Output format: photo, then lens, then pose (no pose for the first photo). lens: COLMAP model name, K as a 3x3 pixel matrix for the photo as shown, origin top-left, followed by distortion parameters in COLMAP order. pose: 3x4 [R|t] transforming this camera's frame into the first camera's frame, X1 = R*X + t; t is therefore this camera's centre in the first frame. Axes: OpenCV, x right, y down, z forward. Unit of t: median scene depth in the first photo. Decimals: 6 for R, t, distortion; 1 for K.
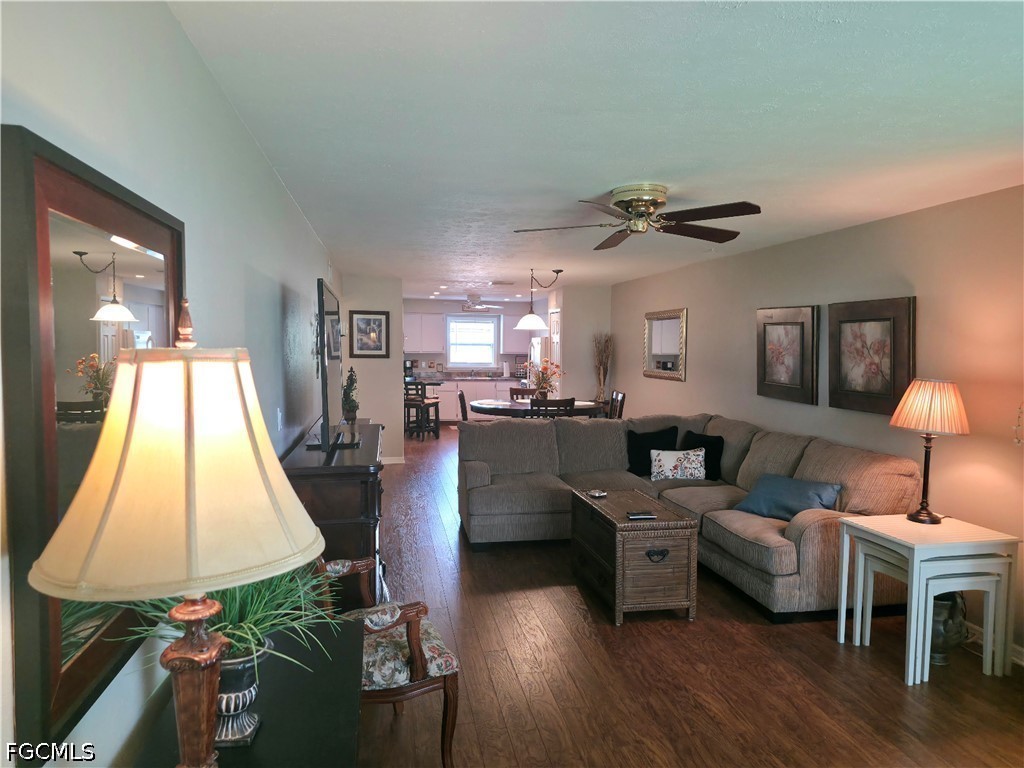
lens RADIAL K [[666.7, 0, 518.9], [0, 666.7, 382.3], [0, 0, 1]] dist [0.083195, -0.062224]
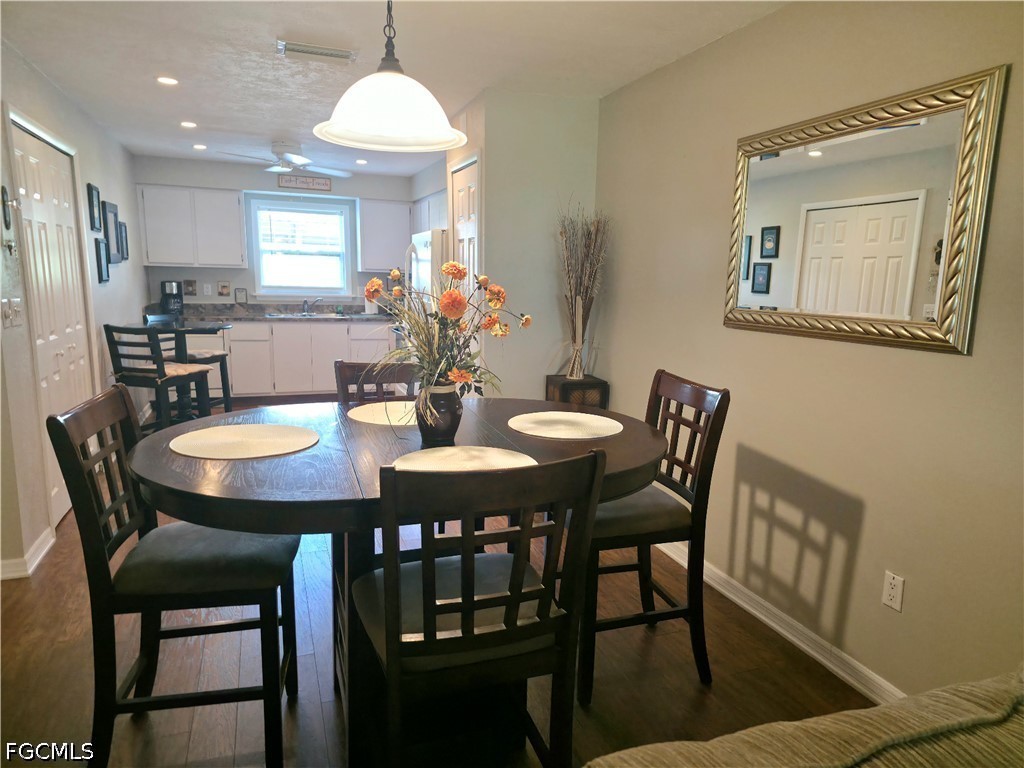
lens RADIAL K [[666.7, 0, 518.9], [0, 666.7, 382.3], [0, 0, 1]] dist [0.083195, -0.062224]
pose [[0.986446, -0.014784, 0.163418, 0.029547], [-0.002578, 0.994413, 0.105525, -0.023441], [-0.164065, -0.104516, 0.980897, 0.971454]]
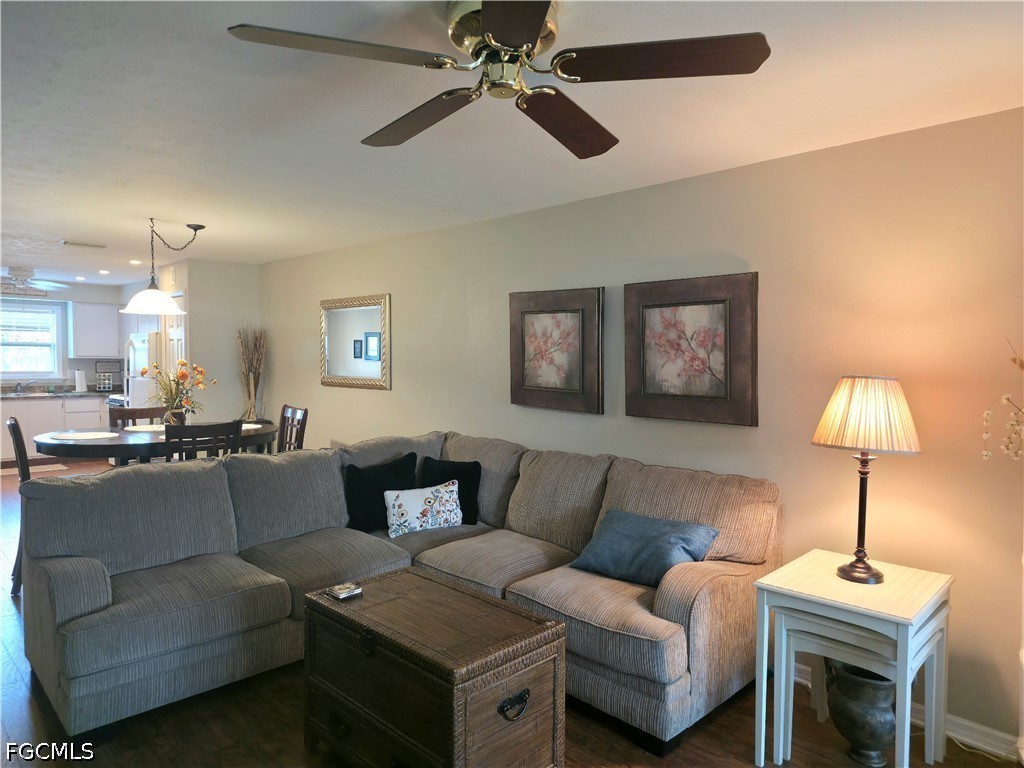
lens RADIAL K [[666.7, 0, 518.9], [0, 666.7, 382.3], [0, 0, 1]] dist [0.083195, -0.062224]
pose [[0.836780, -0.025678, 0.546937, -0.059243], [0.031757, 0.999494, -0.001661, -0.004415], [-0.546617, 0.018759, 0.837172, 0.359838]]
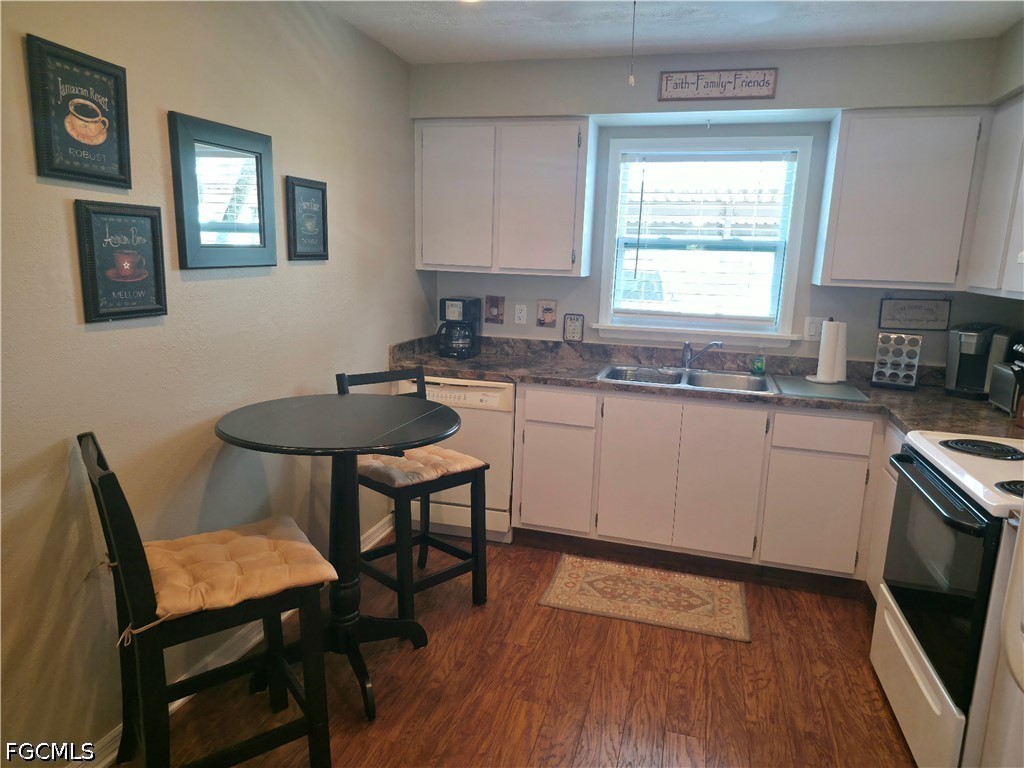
lens RADIAL K [[666.7, 0, 518.9], [0, 666.7, 382.3], [0, 0, 1]] dist [0.083195, -0.062224]
pose [[0.889576, 0.103201, -0.444976, -0.020866], [-0.052134, 0.990717, 0.125547, -0.076978], [0.453802, -0.088485, 0.886698, 1.700766]]
